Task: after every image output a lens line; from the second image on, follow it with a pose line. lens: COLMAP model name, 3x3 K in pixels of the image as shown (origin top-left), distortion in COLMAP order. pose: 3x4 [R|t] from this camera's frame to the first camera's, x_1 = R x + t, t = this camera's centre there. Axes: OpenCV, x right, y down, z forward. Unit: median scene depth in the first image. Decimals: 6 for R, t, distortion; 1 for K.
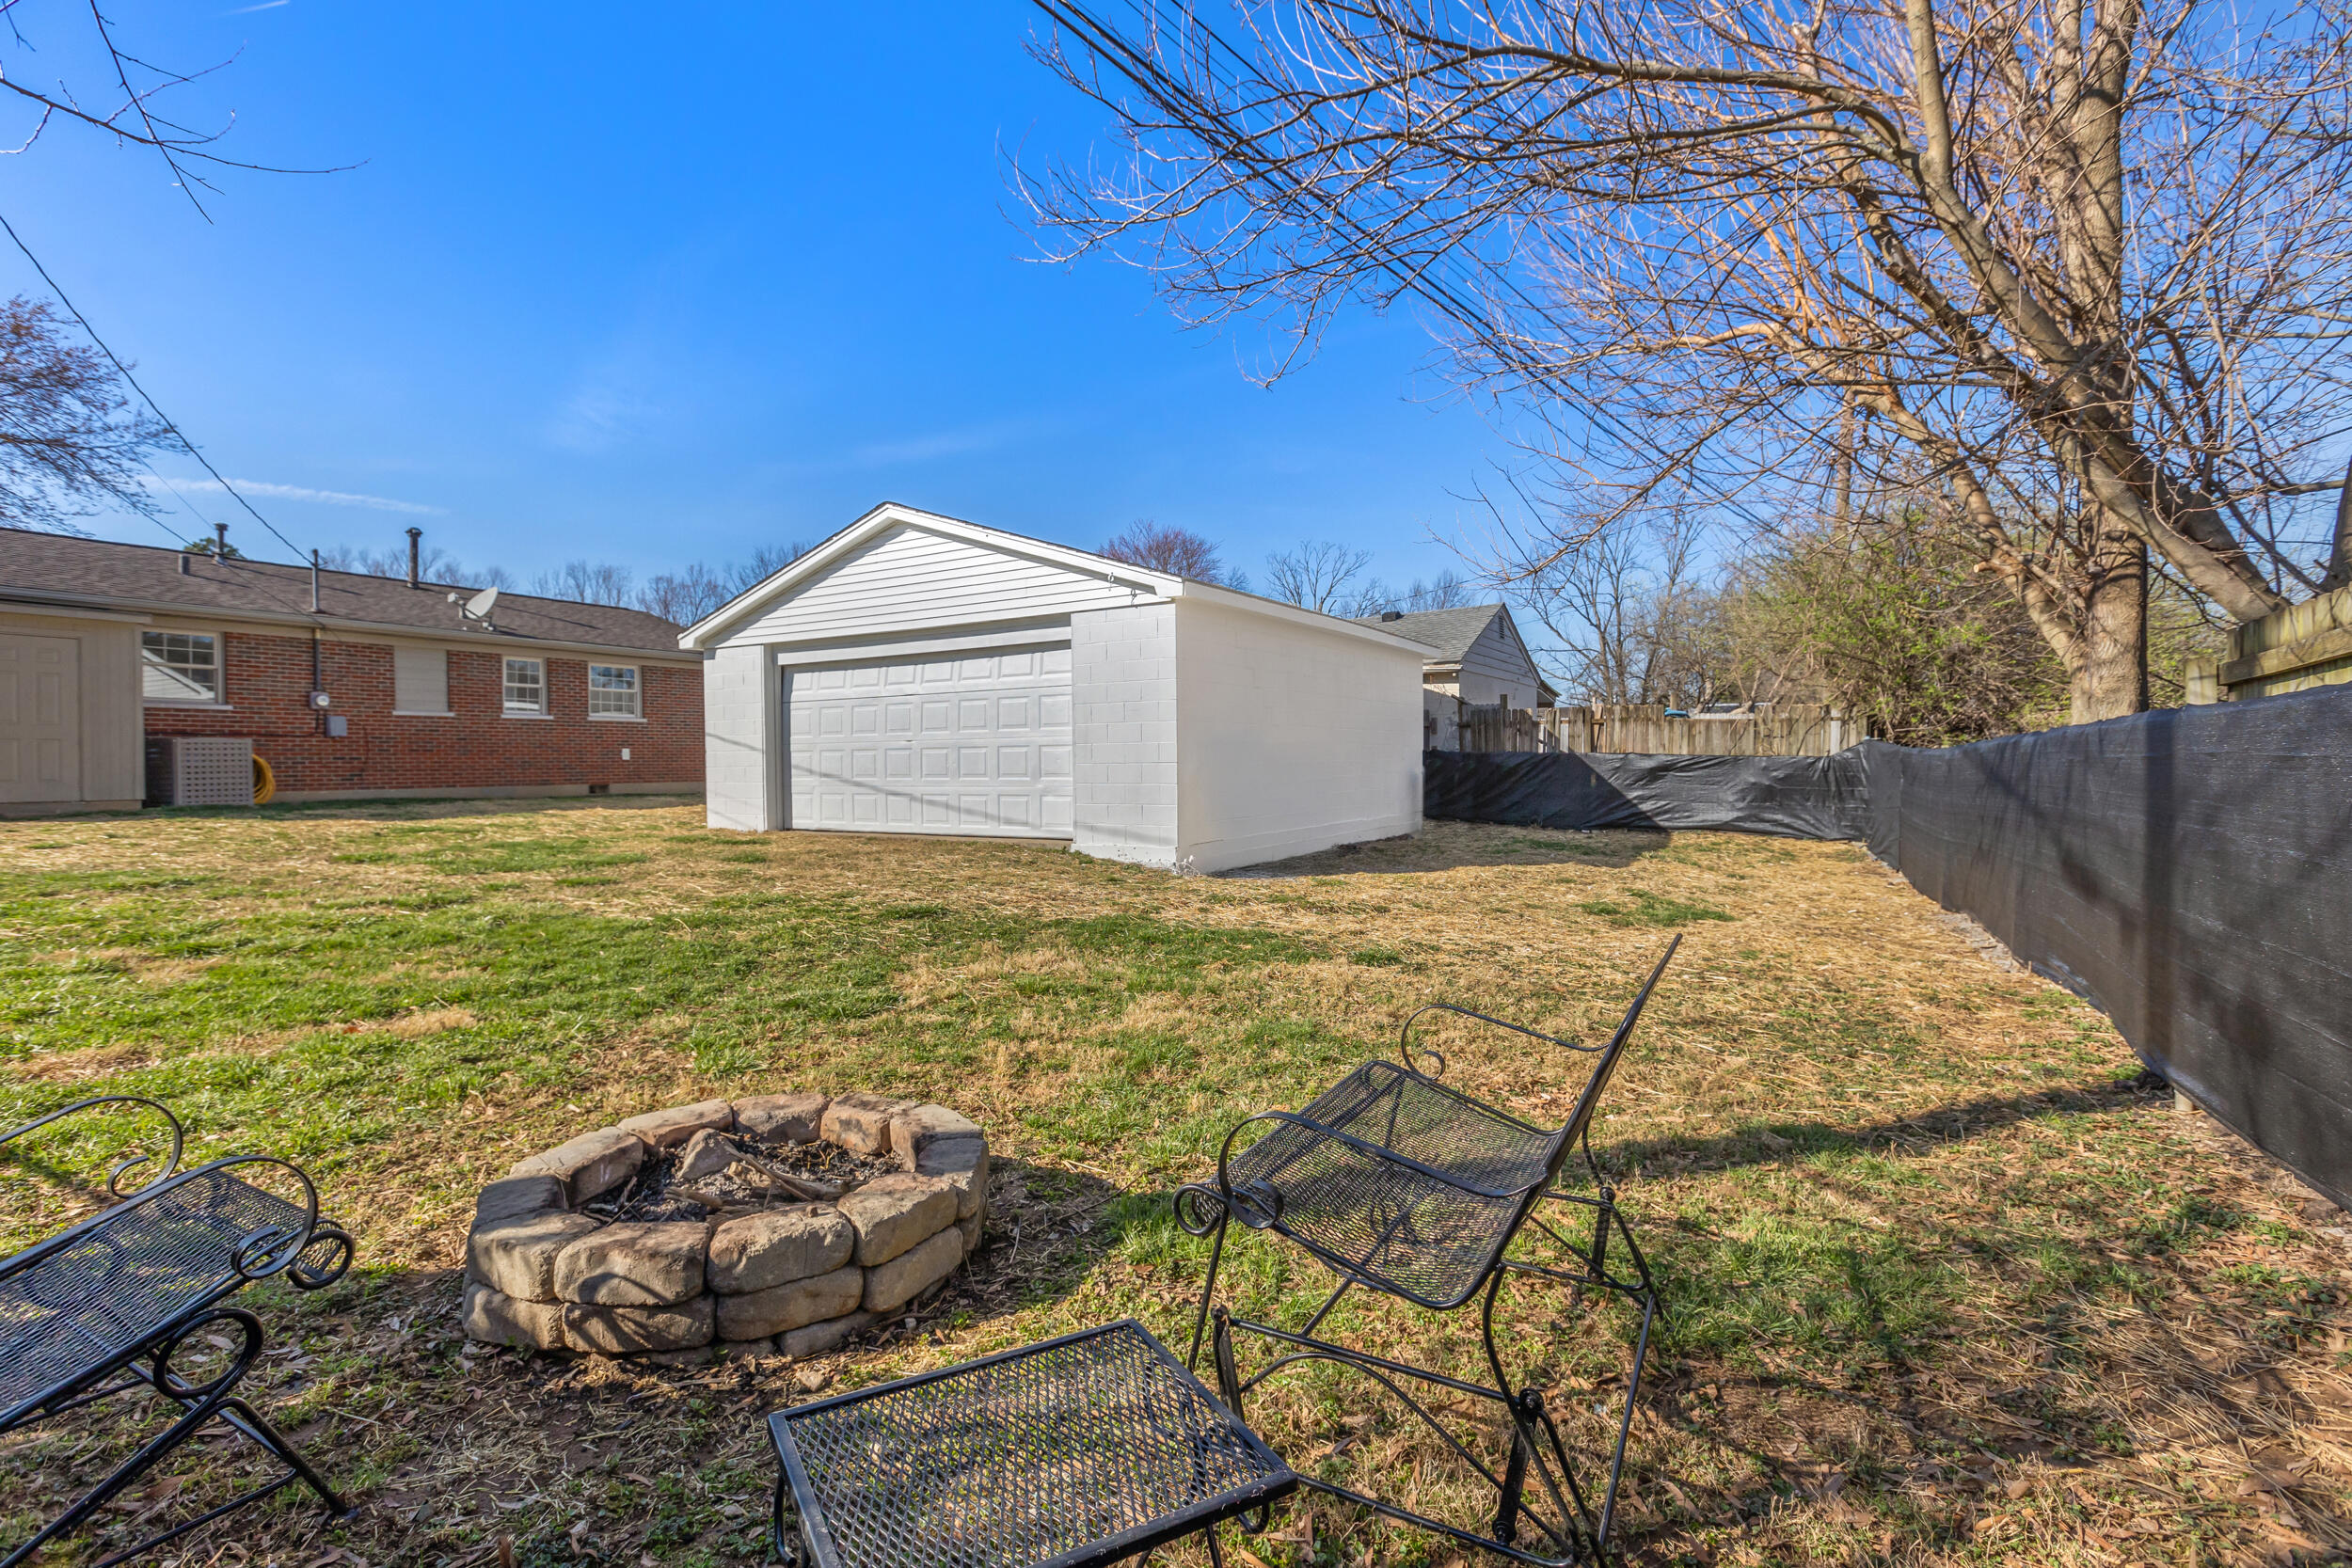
lens RADIAL K [[1049.6, 0, 1183.5], [0, 1049.6, 771.7], [0, 0, 1]] dist [0.002236, -0.000063]
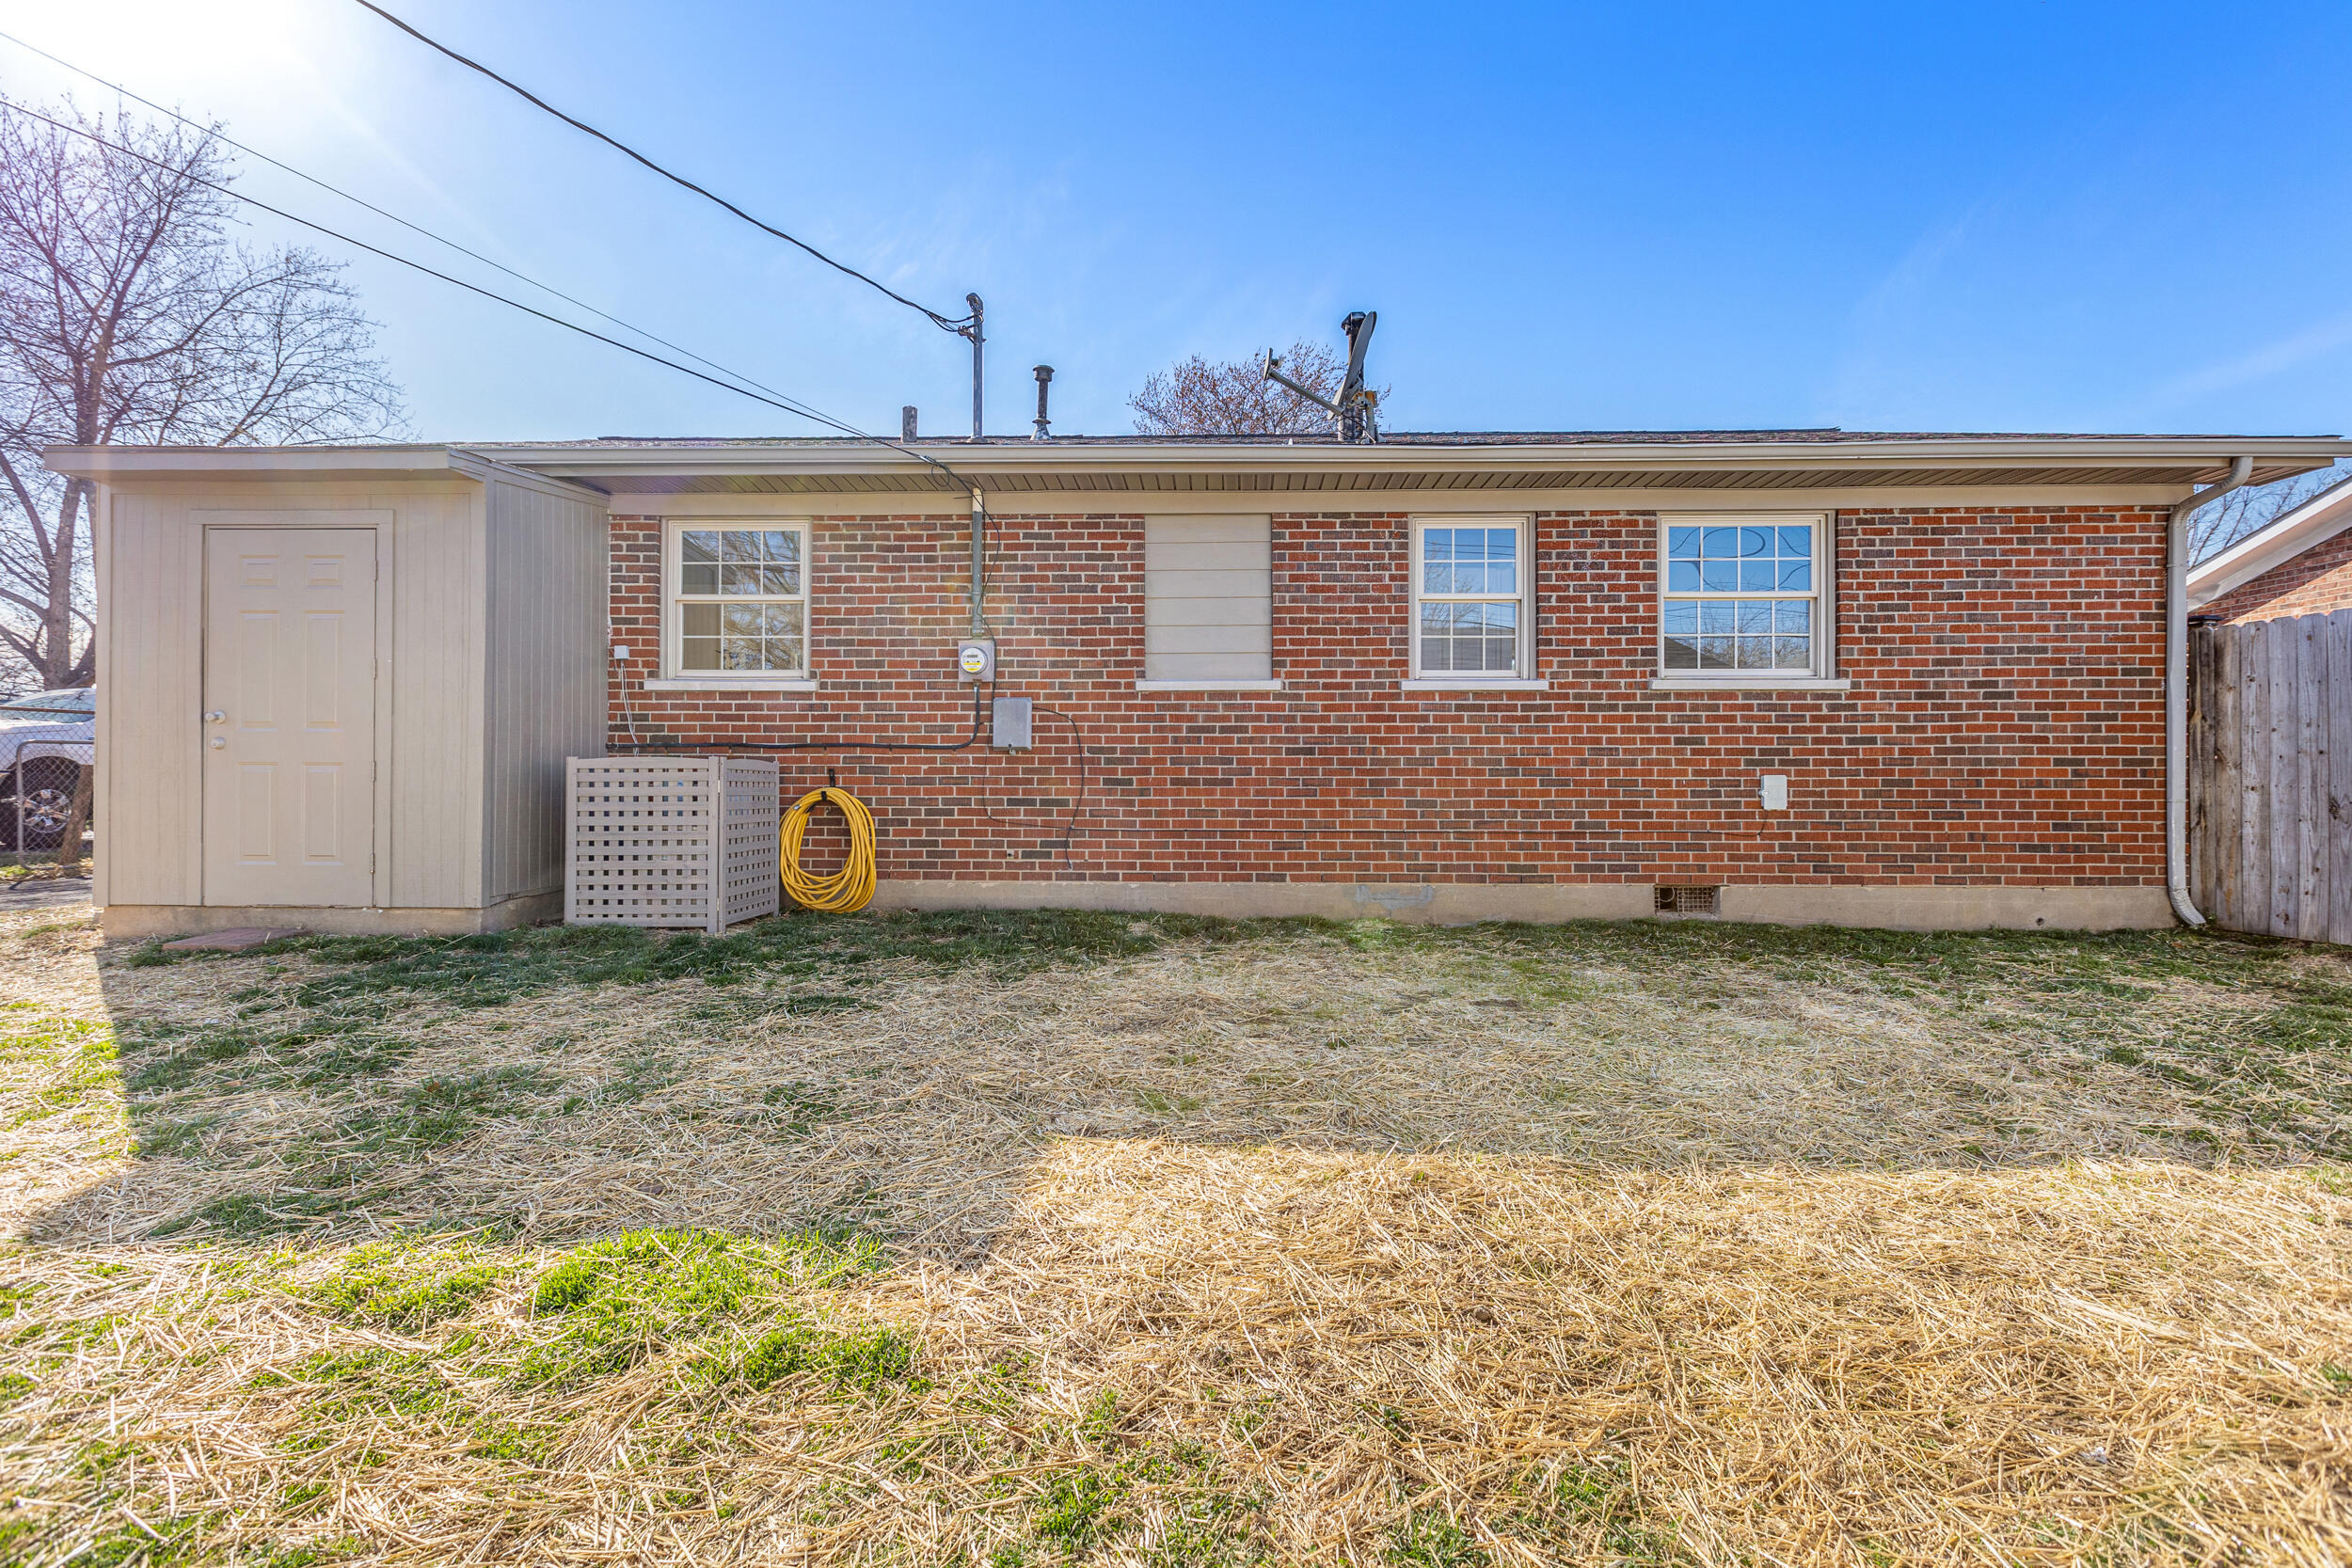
lens RADIAL K [[1005.9, 0, 1174.5], [0, 1005.9, 747.6], [0, 0, 1]] dist [0.000728, 0.000108]
pose [[0.464640, 0.007022, -0.885472, -1.513084], [-0.016322, 0.999867, -0.000636, -0.119854], [0.885349, 0.014748, 0.464693, 3.054560]]
